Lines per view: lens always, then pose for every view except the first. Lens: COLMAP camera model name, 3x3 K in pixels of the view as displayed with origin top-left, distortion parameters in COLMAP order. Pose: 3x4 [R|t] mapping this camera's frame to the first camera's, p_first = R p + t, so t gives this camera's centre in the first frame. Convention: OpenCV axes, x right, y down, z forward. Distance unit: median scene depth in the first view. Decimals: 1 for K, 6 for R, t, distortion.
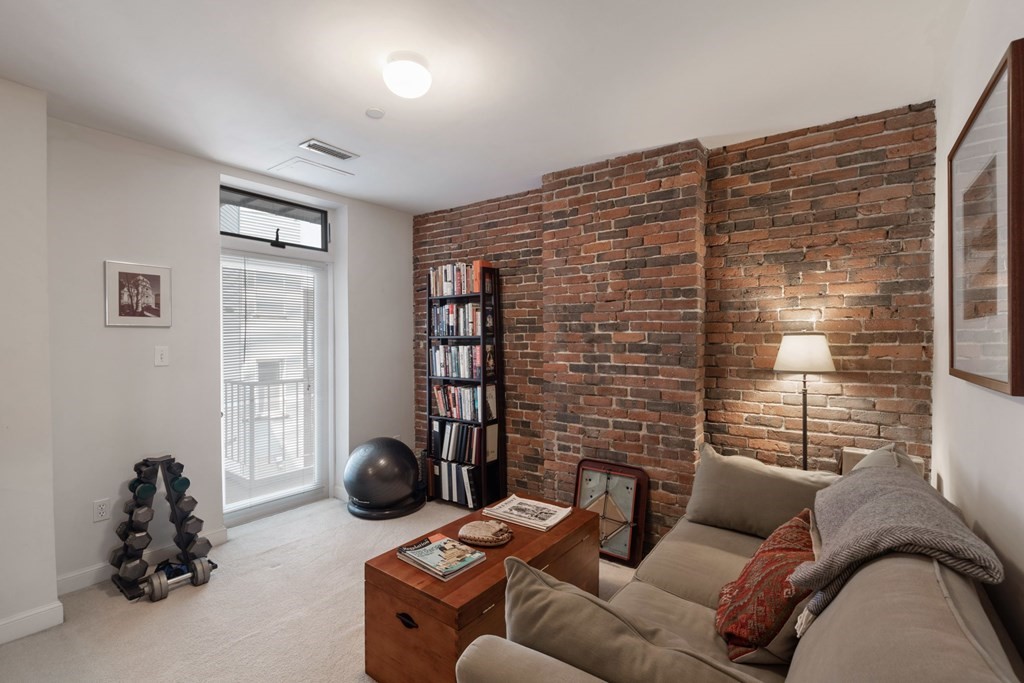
lens RADIAL K [[456.7, 0, 507.0], [0, 456.7, 345.5], [0, 0, 1]] dist [-0.003436, -0.000974]
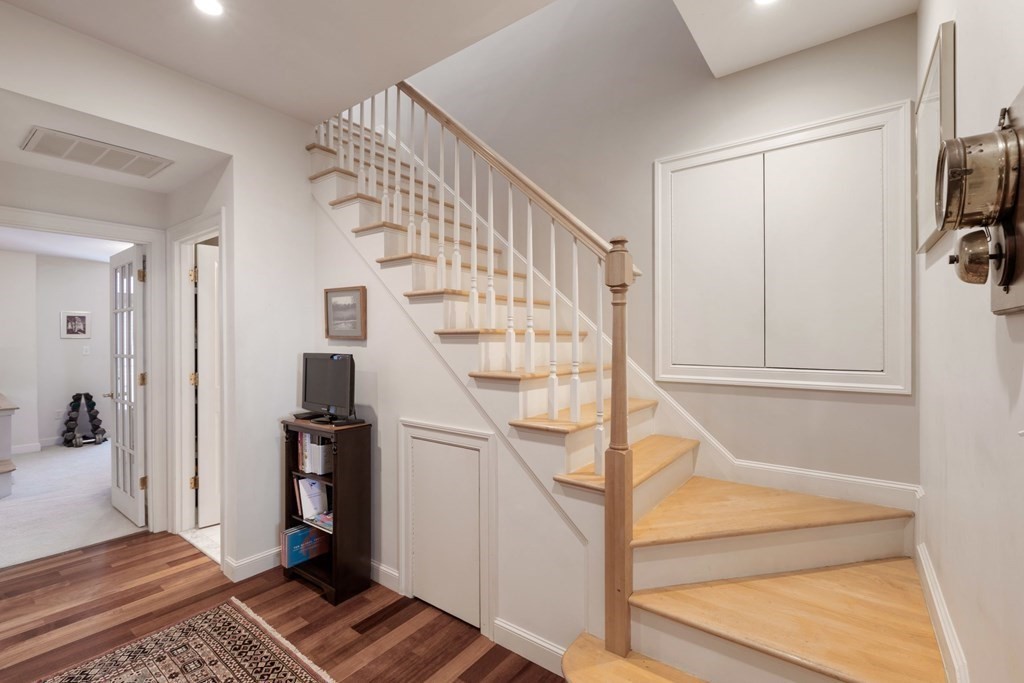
lens RADIAL K [[456.7, 0, 507.7], [0, 456.7, 343.2], [0, 0, 1]] dist [-0.003436, -0.000974]
pose [[0.999912, -0.008997, 0.009717, 1.506839], [0.009140, 0.999848, -0.014817, 0.041512], [-0.009583, 0.014904, 0.999843, -1.474775]]
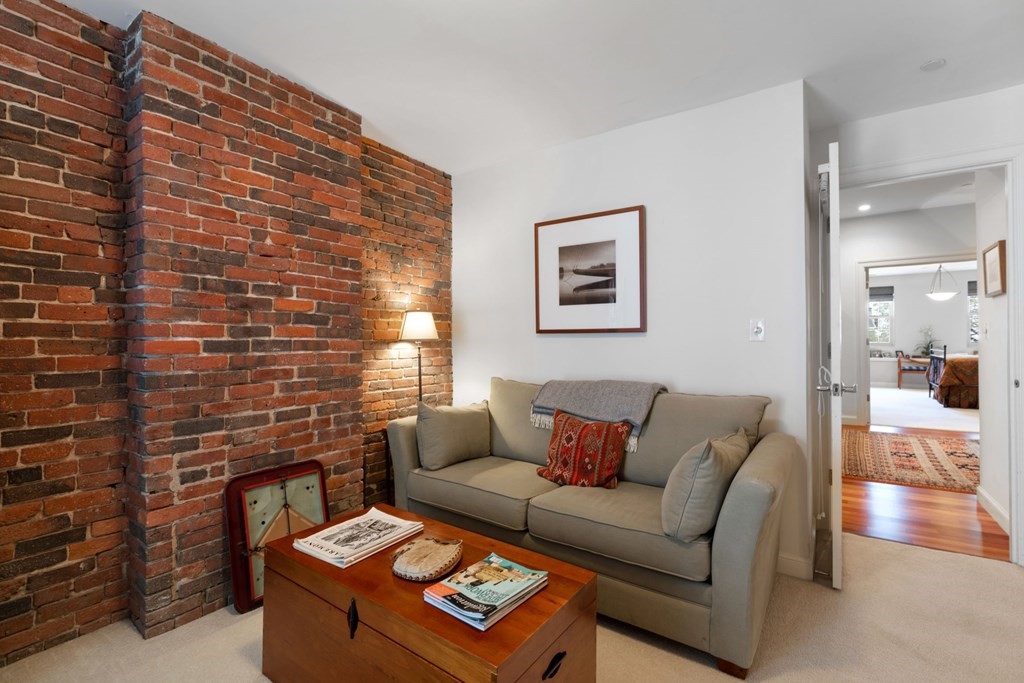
lens RADIAL K [[456.7, 0, 514.5], [0, 456.7, 333.6], [0, 0, 1]] dist [-0.003436, -0.000974]
pose [[-0.032821, 0.013817, 0.999366, -0.546400], [0.014015, 0.999812, -0.013363, 0.047973], [-0.999363, 0.013568, -0.033009, 0.620961]]
